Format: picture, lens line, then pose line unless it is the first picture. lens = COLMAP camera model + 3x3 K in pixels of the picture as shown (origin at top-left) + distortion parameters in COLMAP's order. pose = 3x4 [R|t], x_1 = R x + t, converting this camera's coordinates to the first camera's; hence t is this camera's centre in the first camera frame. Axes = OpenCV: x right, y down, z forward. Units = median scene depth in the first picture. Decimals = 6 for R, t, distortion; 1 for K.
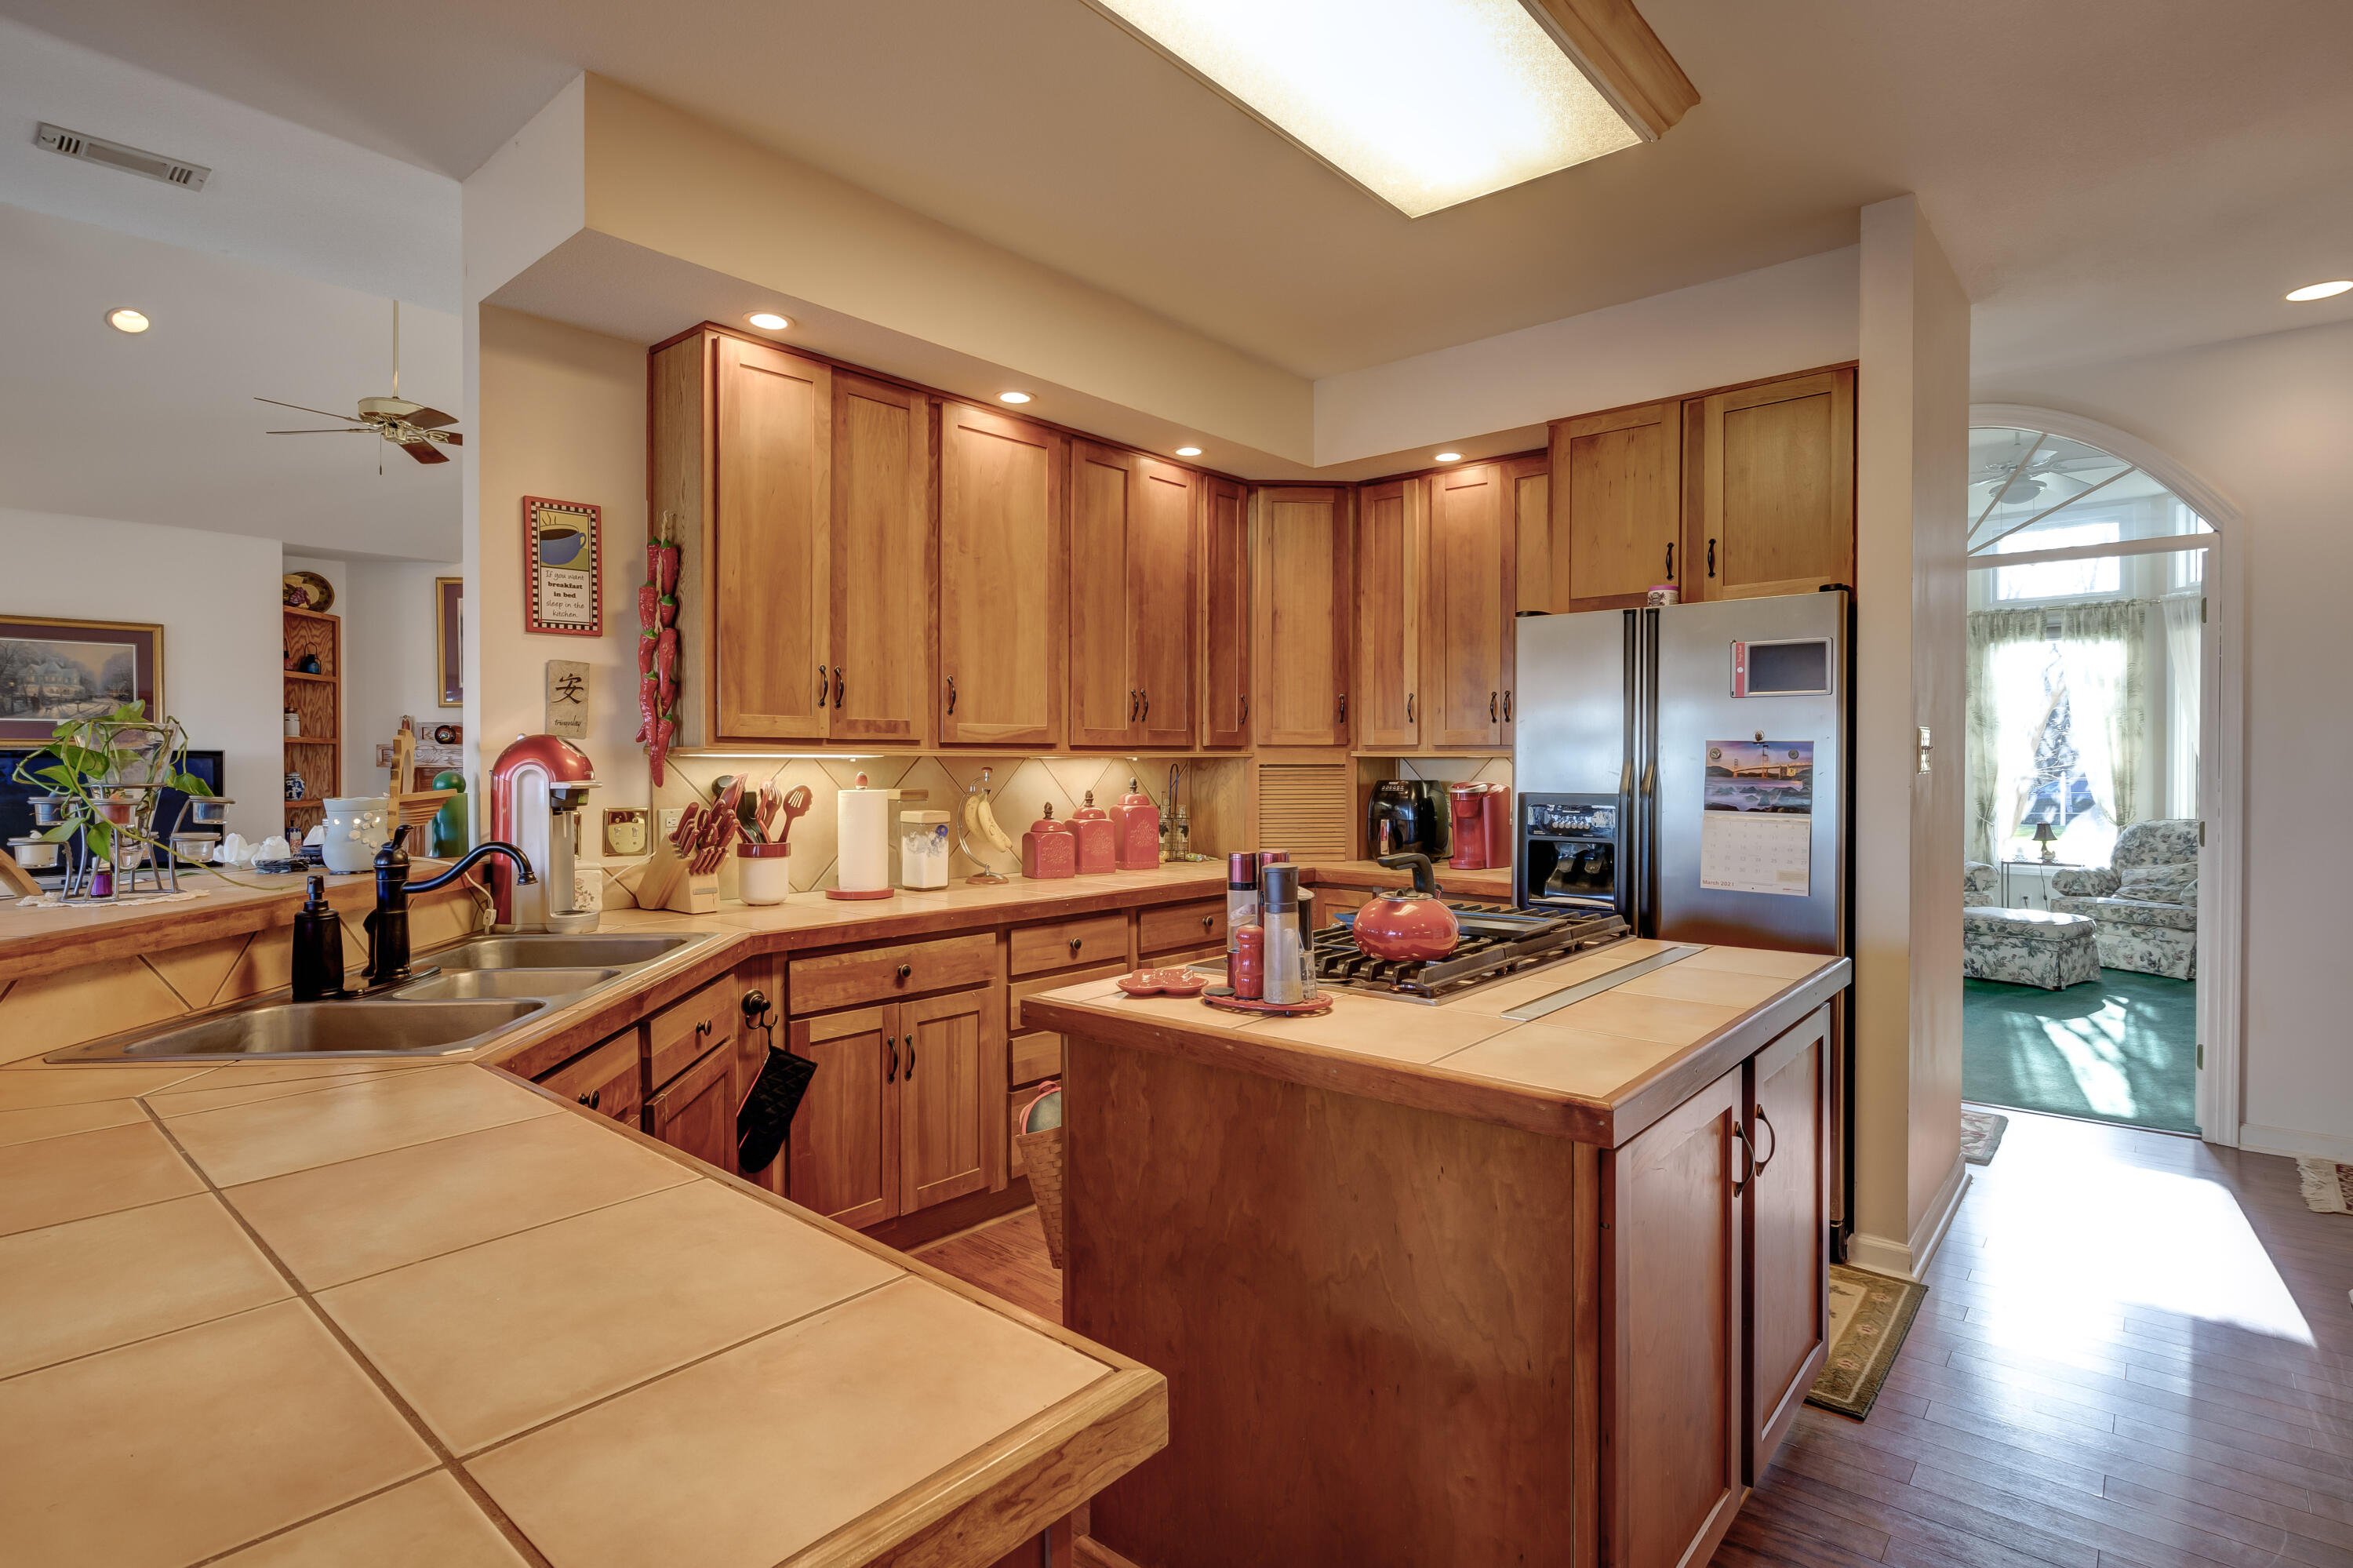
lens RADIAL K [[1174.2, 0, 1178.6], [0, 1174.2, 776.6], [0, 0, 1]] dist [-0.007810, -0.000300]
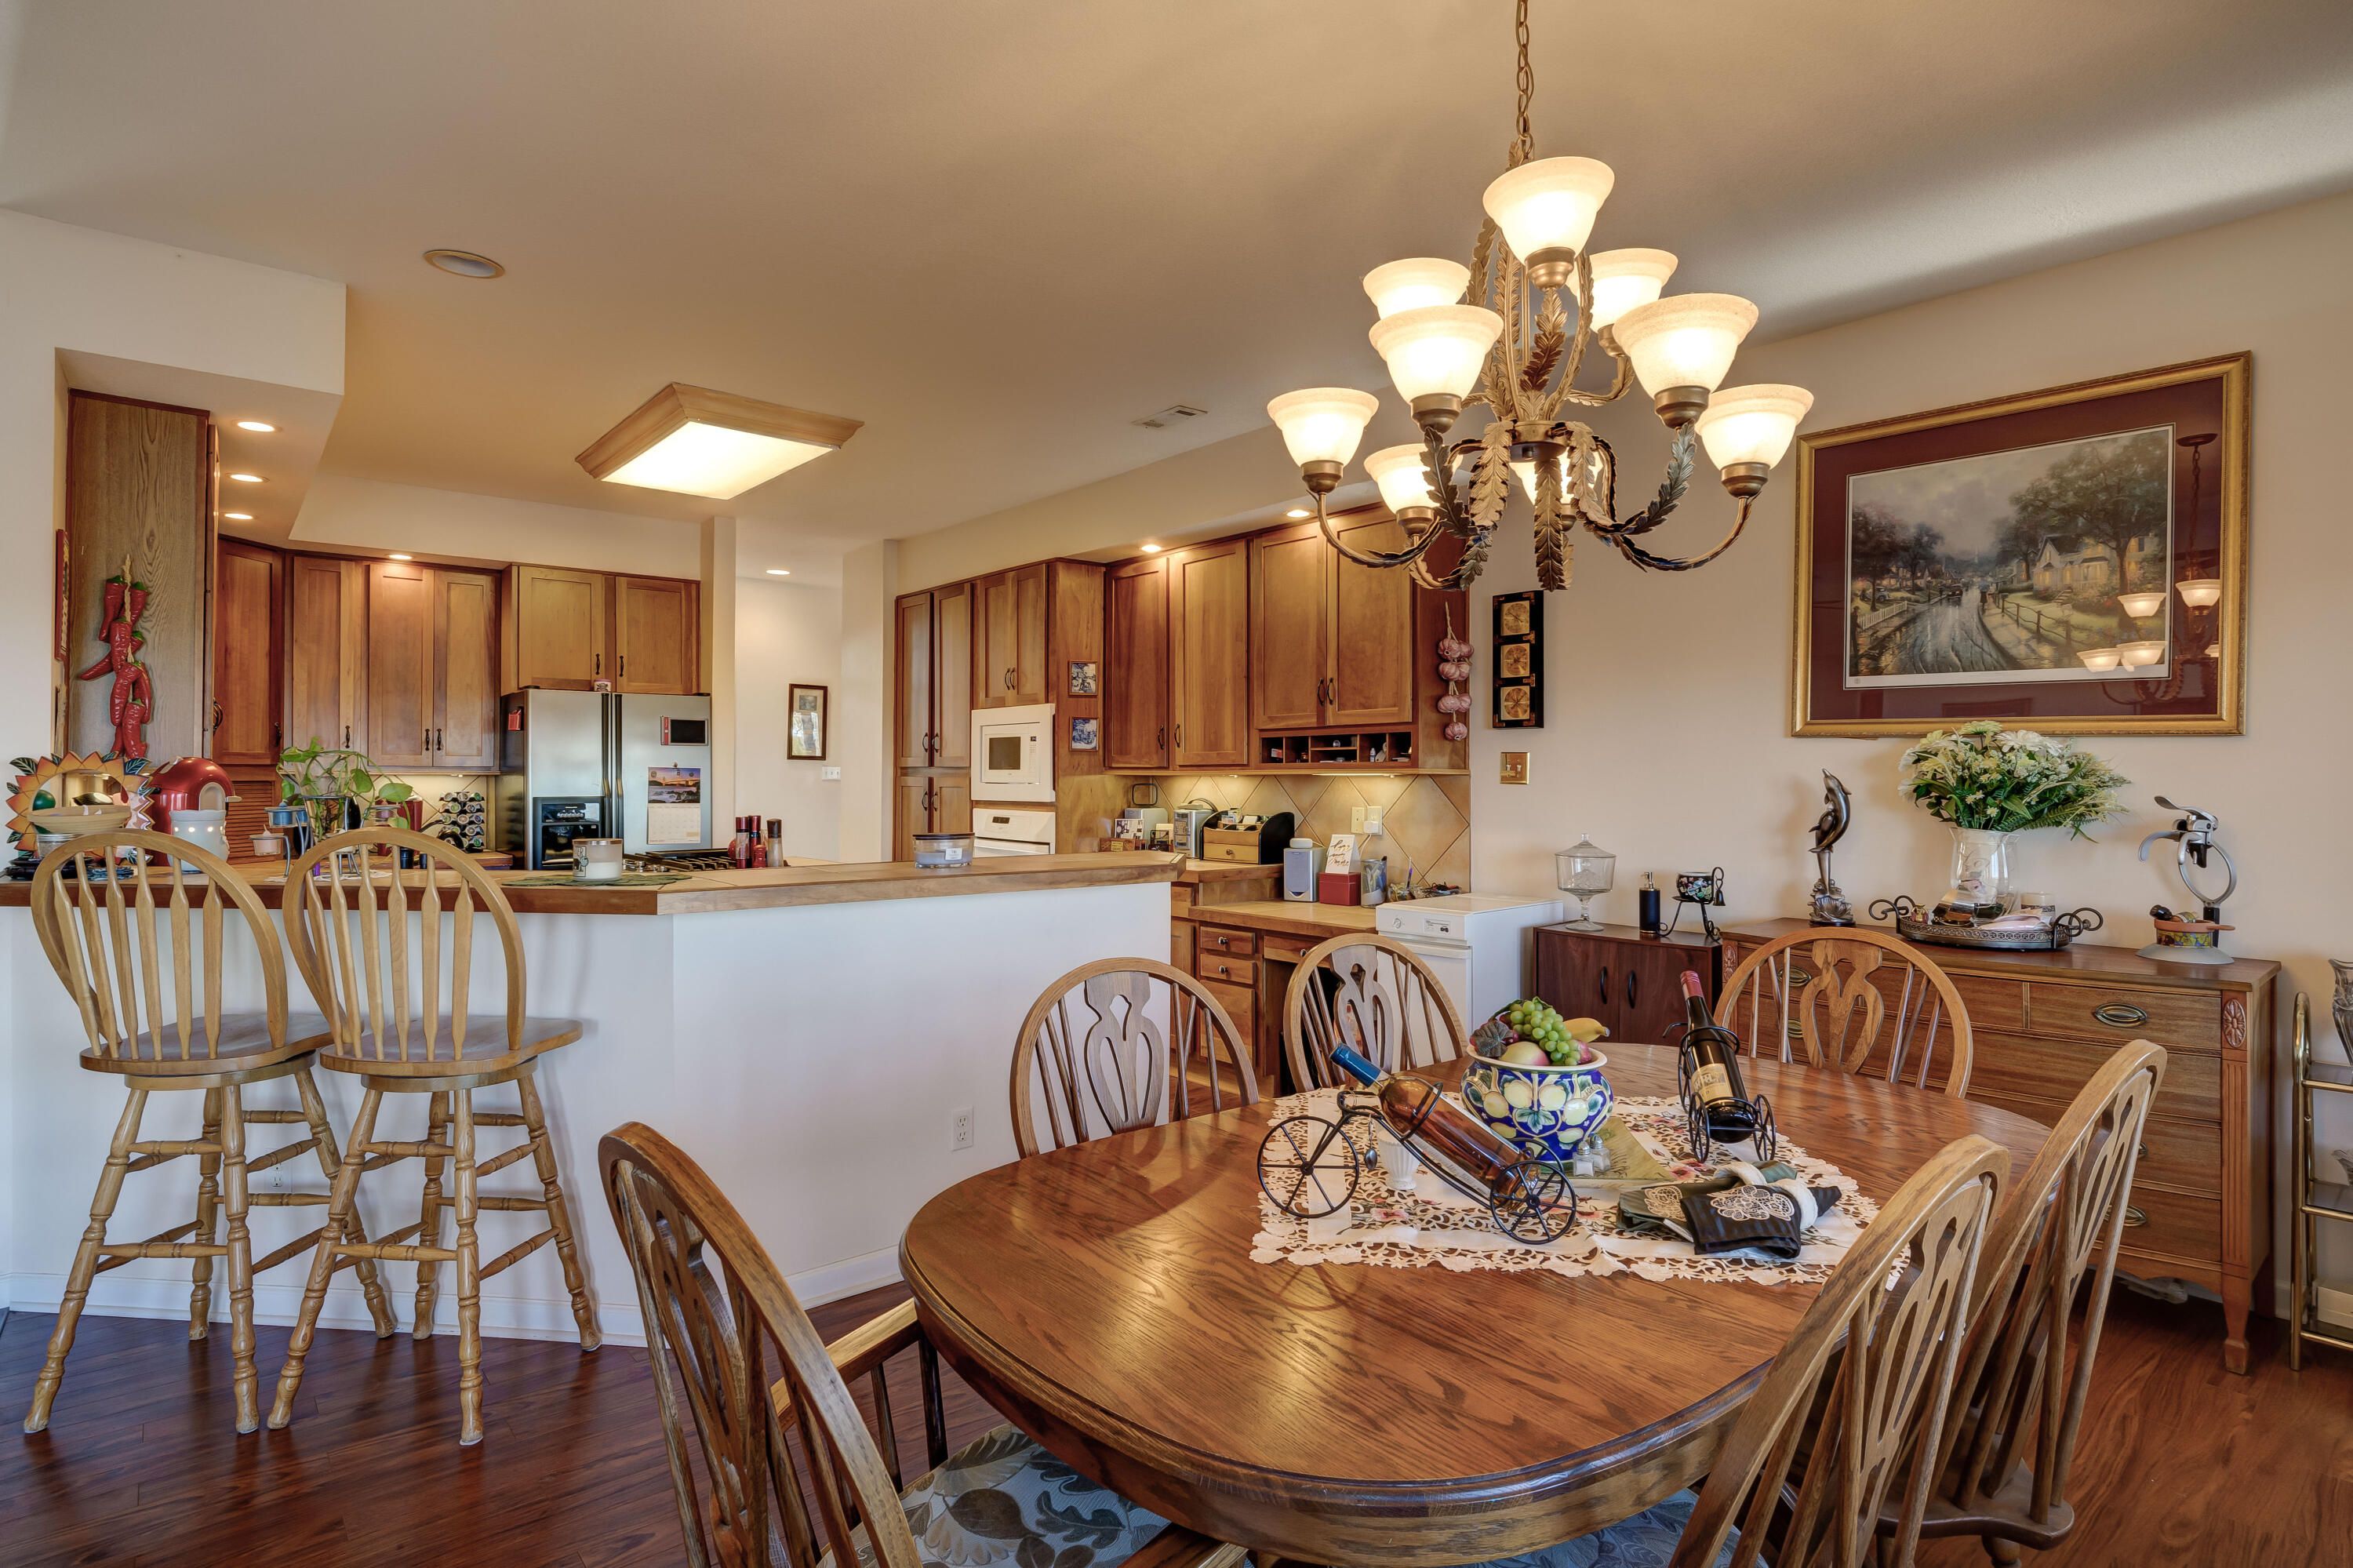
lens RADIAL K [[1174.2, 0, 1178.6], [0, 1174.2, 776.6], [0, 0, 1]] dist [-0.007810, -0.000300]
pose [[0.148250, -0.003323, 0.988944, -1.207542], [0.013425, 0.999909, 0.001347, -0.005505], [-0.988859, 0.013076, 0.148281, -0.115987]]
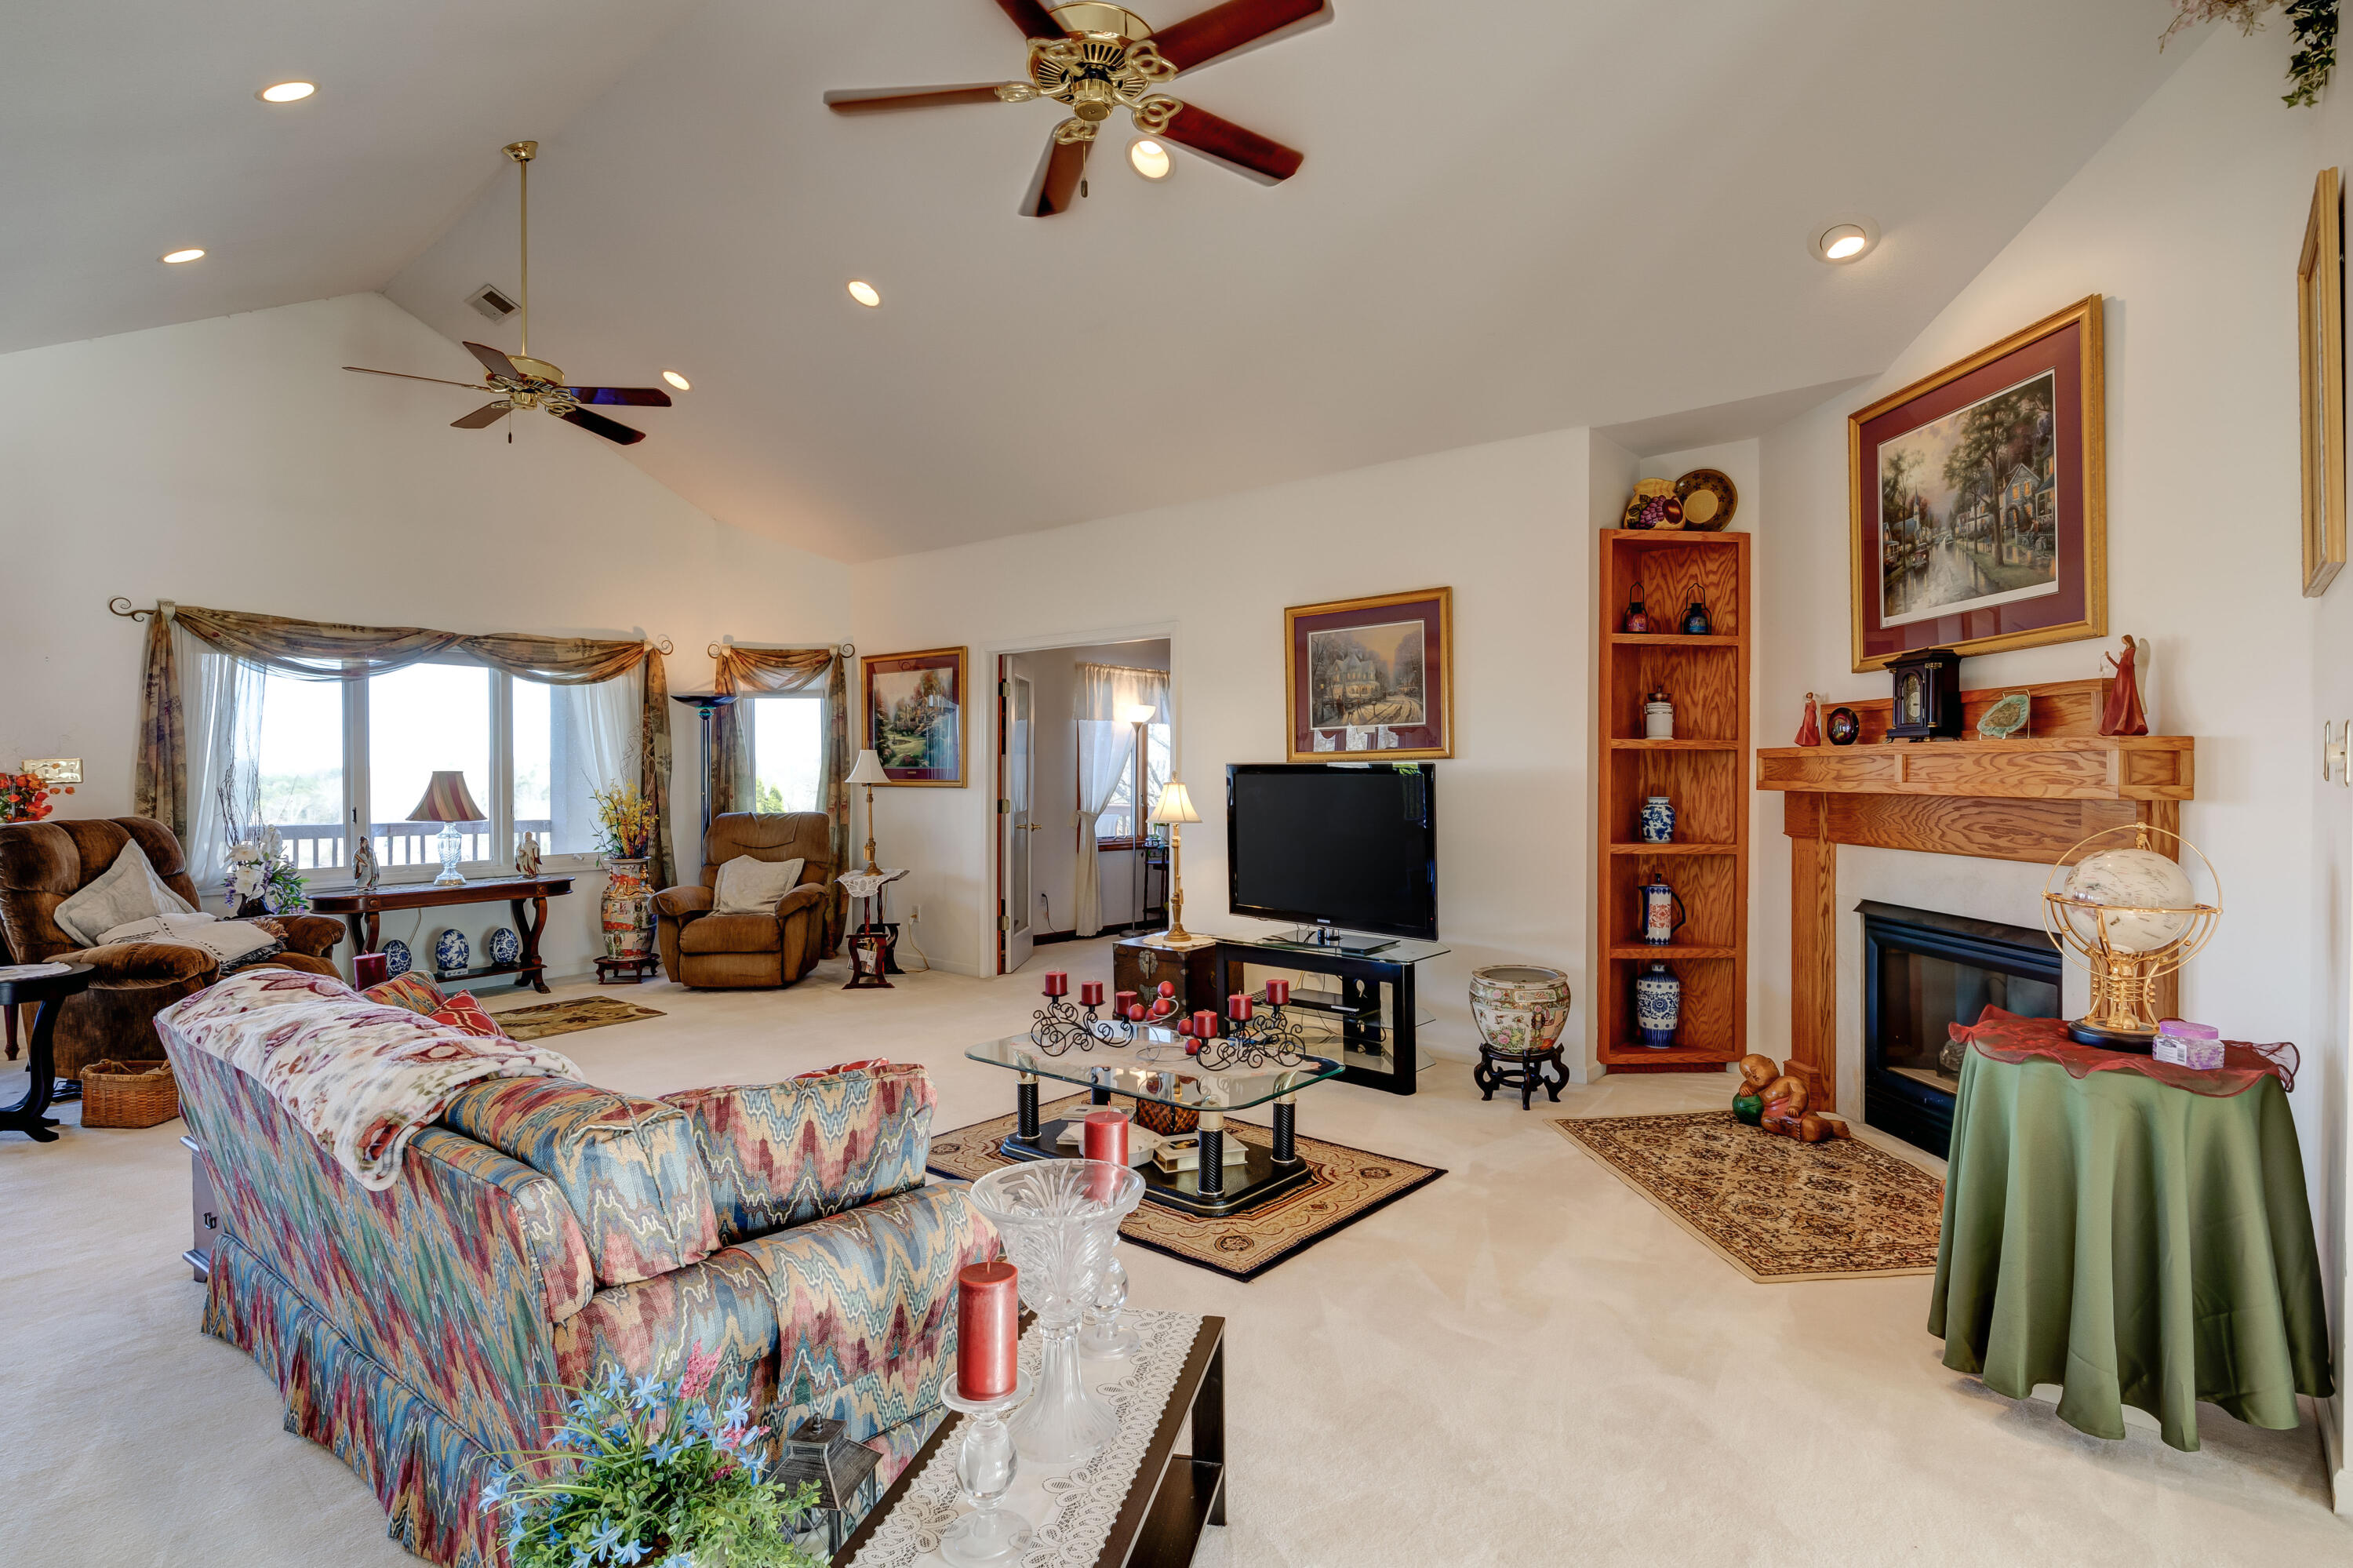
lens RADIAL K [[1160.3, 0, 1176.5], [0, 1160.3, 784.0], [0, 0, 1]] dist [-0.000517, 0.000159]
pose [[0.006239, 0.009044, -0.999940, -0.346532], [-0.012055, 0.999887, 0.008968, -0.031182], [0.999908, 0.011998, 0.006347, 1.795792]]
